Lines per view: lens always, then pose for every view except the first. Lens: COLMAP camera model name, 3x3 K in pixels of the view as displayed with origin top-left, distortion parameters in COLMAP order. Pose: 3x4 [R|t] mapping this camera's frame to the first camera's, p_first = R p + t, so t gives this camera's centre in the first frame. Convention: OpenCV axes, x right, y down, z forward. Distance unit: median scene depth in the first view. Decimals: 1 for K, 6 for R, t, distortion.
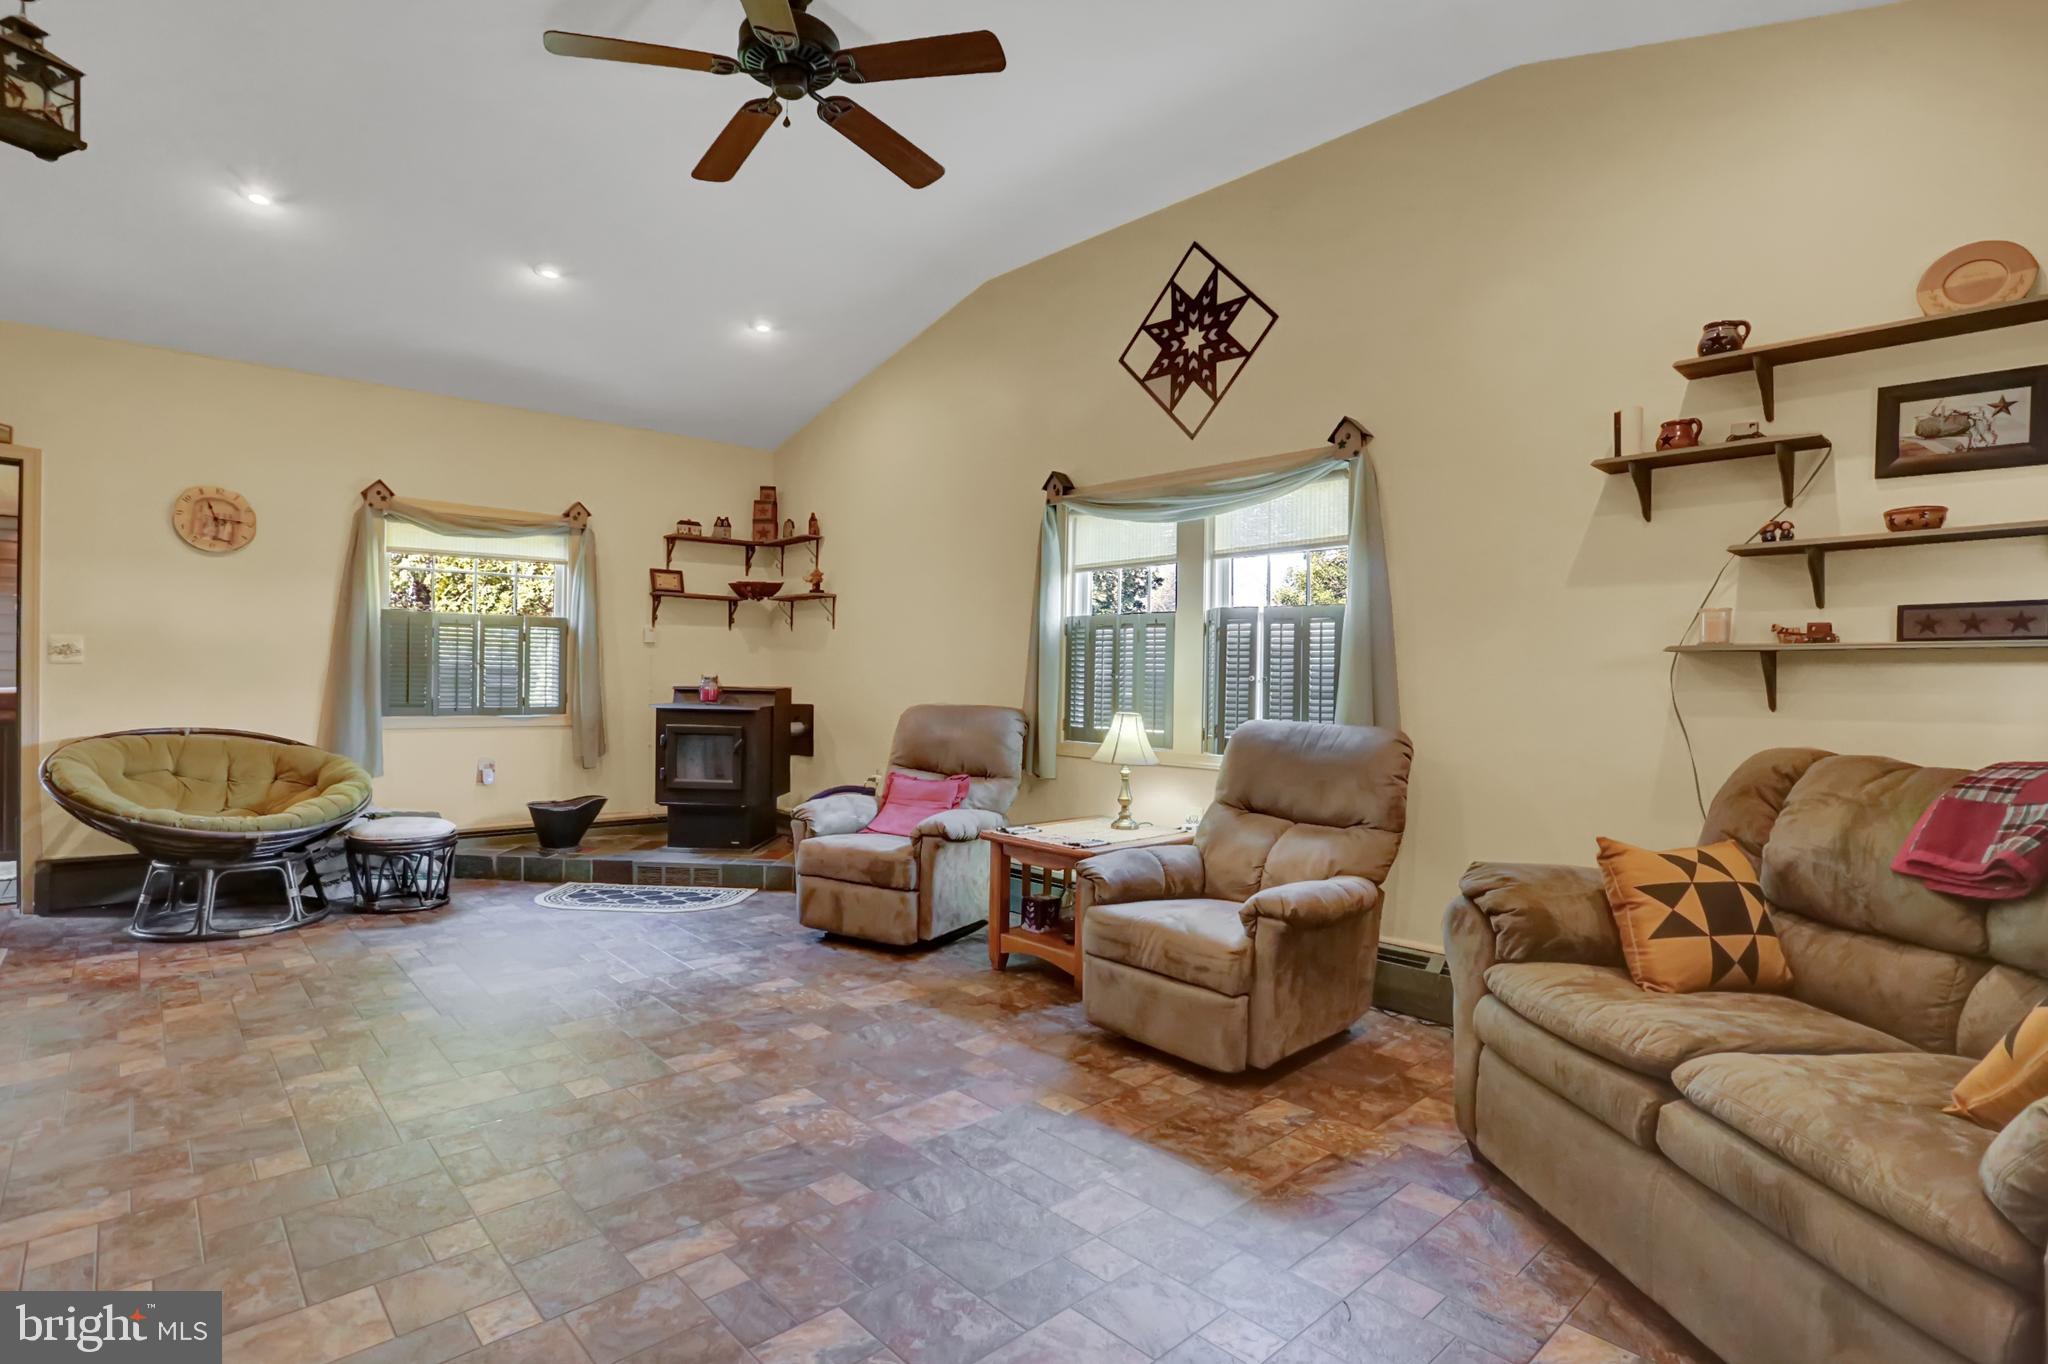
lens RADIAL K [[1030.8, 0, 1076.8], [0, 1030.8, 664.9], [0, 0, 1]] dist [-0.065635, 0.024498]
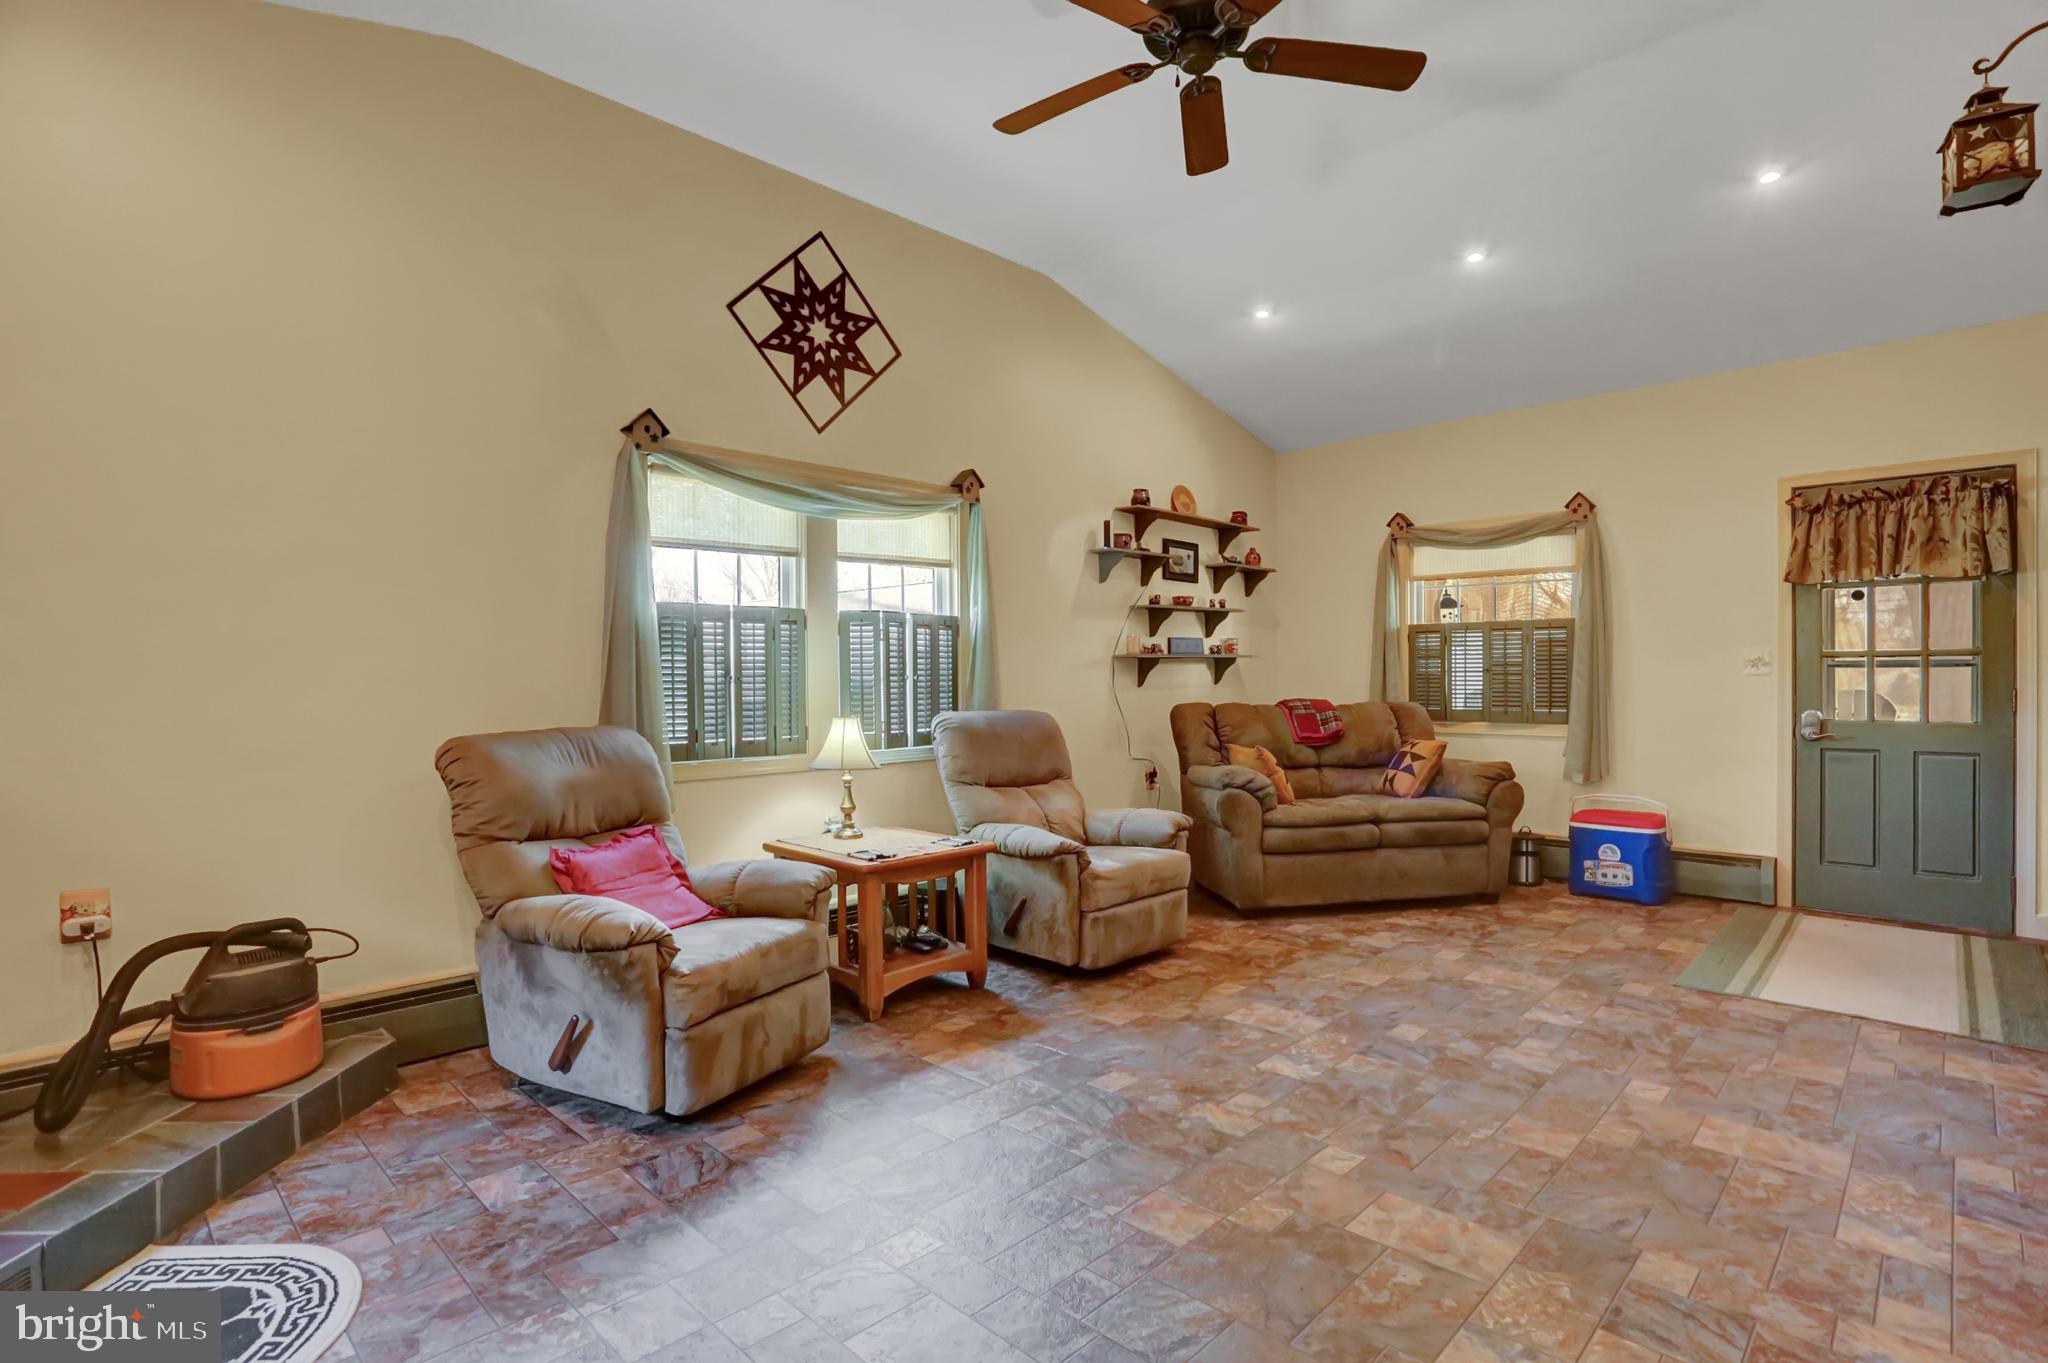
lens RADIAL K [[986.9, 0, 1046.8], [0, 986.9, 675.4], [0, 0, 1]] dist [-0.080827, 0.036431]
pose [[-0.035101, -0.019413, 0.999195, -0.847077], [-0.006470, 0.999795, 0.019197, -0.009692], [-0.999363, -0.005791, -0.035219, 0.833704]]
